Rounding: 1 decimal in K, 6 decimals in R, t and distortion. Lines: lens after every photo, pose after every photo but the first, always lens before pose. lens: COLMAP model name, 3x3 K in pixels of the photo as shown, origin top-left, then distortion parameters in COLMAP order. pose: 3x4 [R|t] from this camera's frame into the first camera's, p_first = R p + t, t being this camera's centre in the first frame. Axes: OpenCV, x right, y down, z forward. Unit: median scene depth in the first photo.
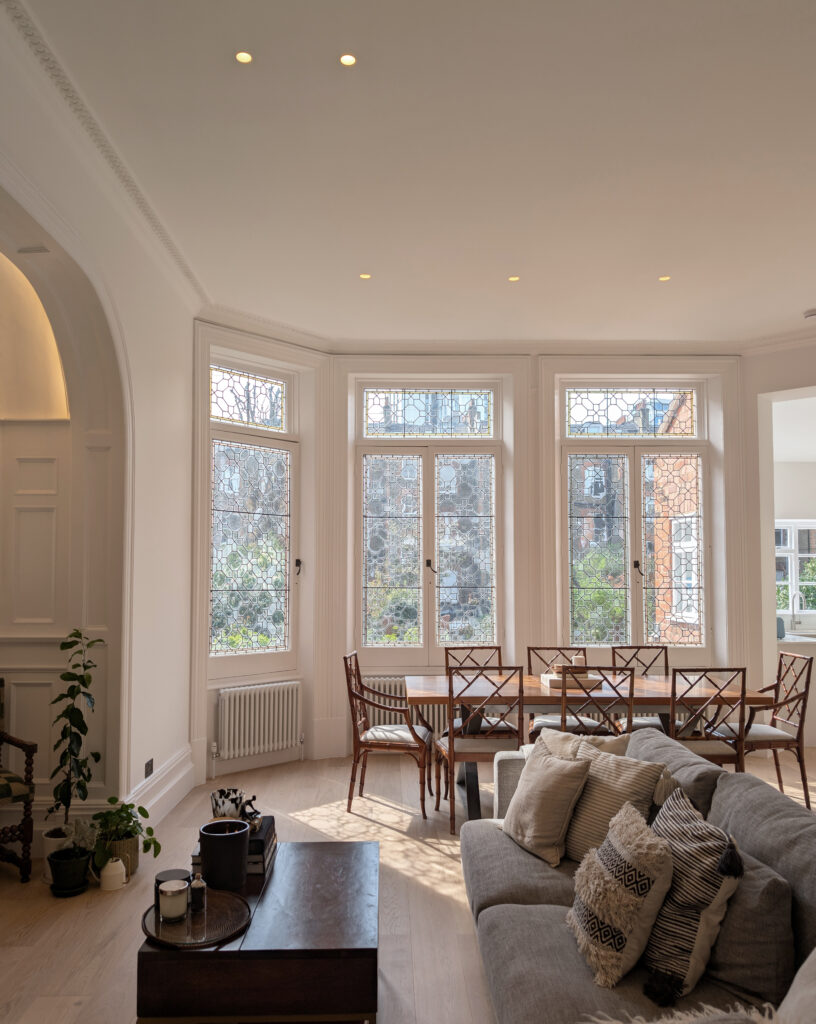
lens RADIAL K [[825.9, 0, 408.3], [0, 825.9, 521.6], [0, 0, 1]] dist [-0.002748, -0.030920]
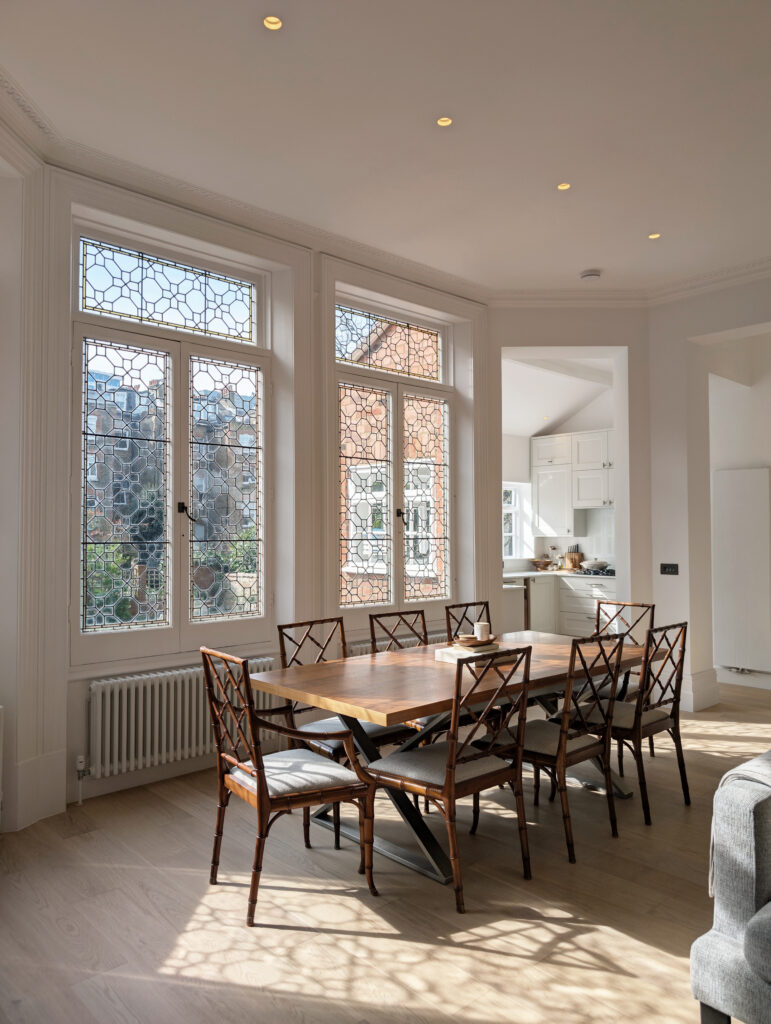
lens RADIAL K [[724.2, 0, 410.6], [0, 724.2, 506.0], [0, 0, 1]] dist [0.015137, -0.020532]
pose [[0.742479, 0.020922, 0.669542, -0.260119], [-0.039161, 0.999158, 0.012205, 0.035761], [-0.668723, -0.035282, 0.742674, 0.427832]]
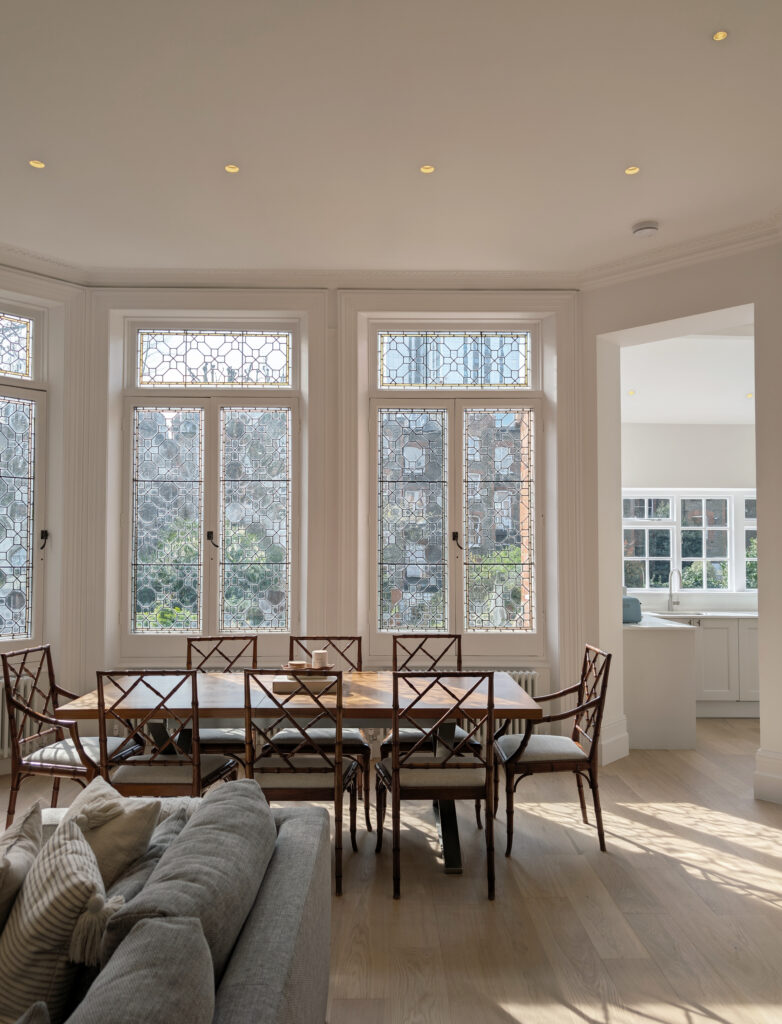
lens RADIAL K [[789.3, 0, 389.0], [0, 789.3, 509.0], [0, 0, 1]] dist [0.015739, -0.008107]
pose [[0.999996, -0.000159, 0.002669, 0.218815], [0.000127, 0.999929, 0.011886, 0.014421], [-0.002671, -0.011886, 0.999926, 0.197512]]
